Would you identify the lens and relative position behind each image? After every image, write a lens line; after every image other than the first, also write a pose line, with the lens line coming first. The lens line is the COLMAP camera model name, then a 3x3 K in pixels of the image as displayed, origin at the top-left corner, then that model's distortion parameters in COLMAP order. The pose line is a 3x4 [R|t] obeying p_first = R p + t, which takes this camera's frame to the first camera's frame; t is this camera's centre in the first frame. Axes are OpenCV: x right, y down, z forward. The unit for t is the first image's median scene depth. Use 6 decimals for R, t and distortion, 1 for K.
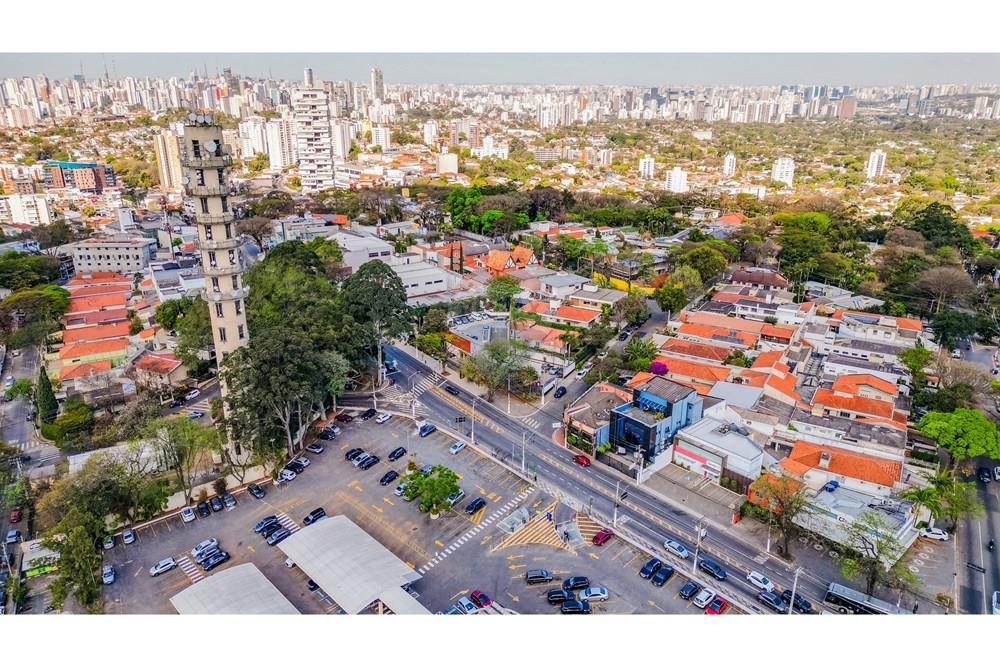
lens RADIAL K [[699.4, 0, 497.6], [0, 699.4, 332.1], [0, 0, 1]] dist [0.076106, -0.072785]
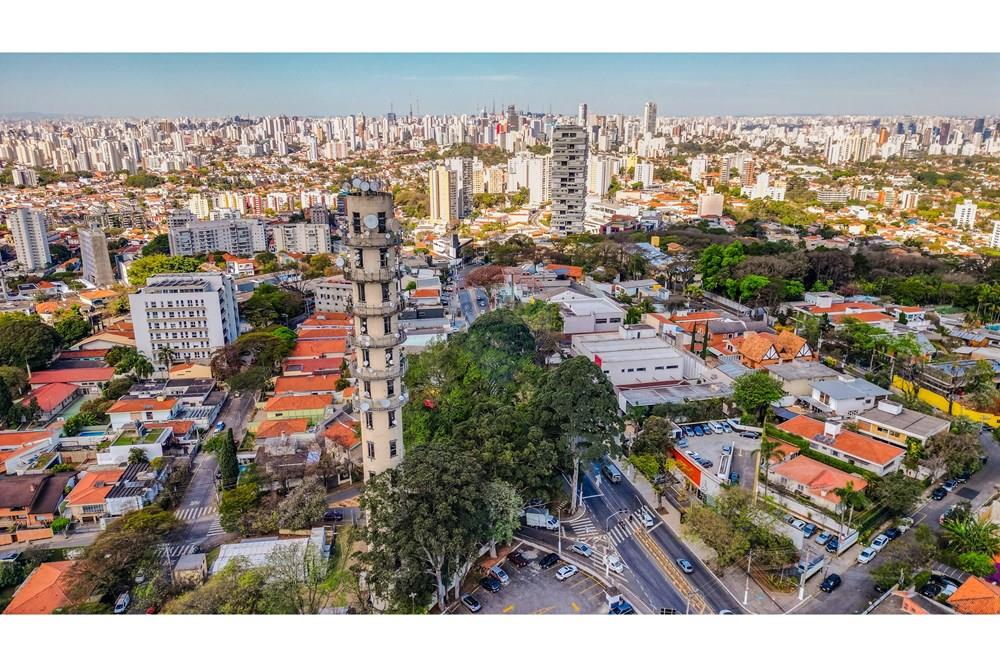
lens RADIAL K [[699.4, 0, 497.6], [0, 699.4, 332.1], [0, 0, 1]] dist [0.076106, -0.072785]
pose [[0.933869, 0.100799, -0.343114, 0.000282], [-0.115240, 0.993096, -0.021903, -0.022593], [0.338538, 0.059995, 0.939038, 0.053147]]
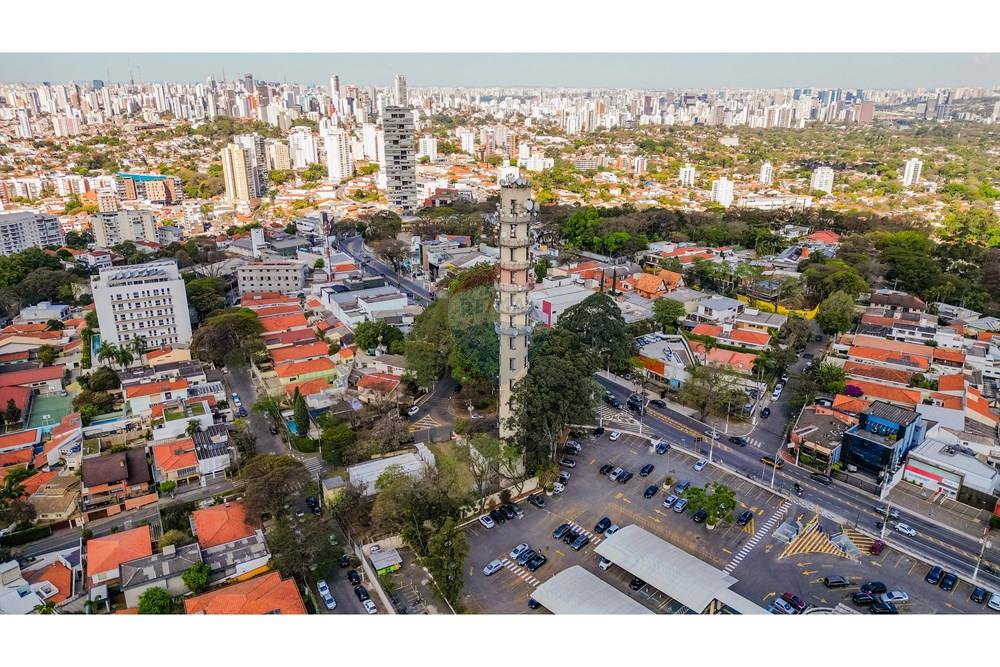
lens RADIAL K [[699.4, 0, 497.6], [0, 699.4, 332.1], [0, 0, 1]] dist [0.076106, -0.072785]
pose [[0.999952, 0.002049, -0.009567, -0.071254], [-0.002079, 0.999993, -0.003161, -0.007980], [0.009561, 0.003181, 0.999949, -0.023993]]
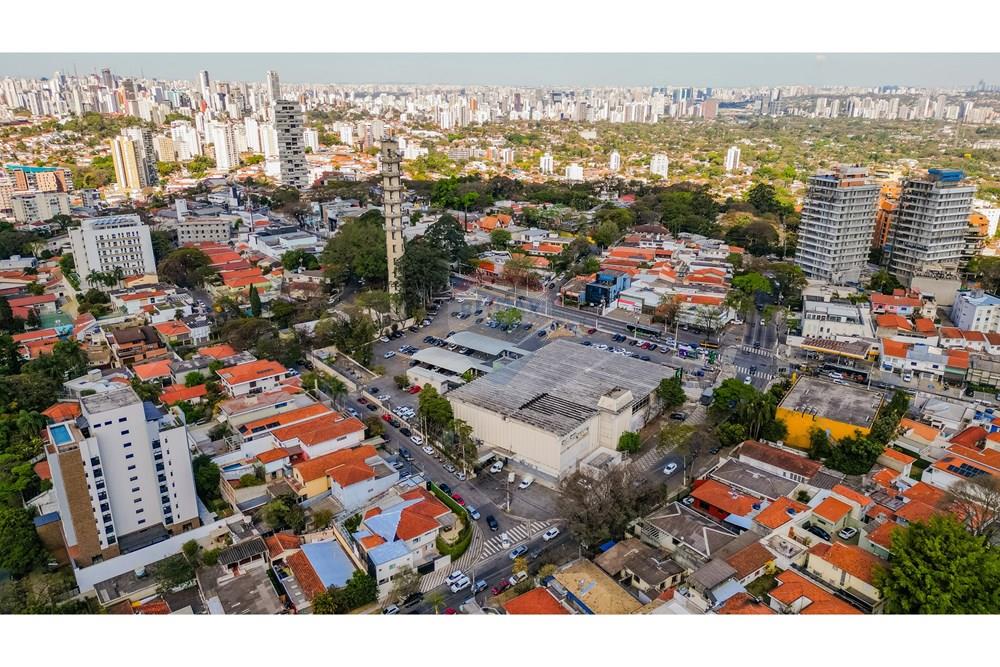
lens RADIAL K [[699.4, 0, 497.6], [0, 699.4, 332.1], [0, 0, 1]] dist [0.076106, -0.072785]
pose [[0.987641, -0.051561, 0.148012, -0.071866], [0.051415, 0.998666, 0.004814, 0.042506], [-0.148063, 0.002855, 0.988974, -0.169888]]
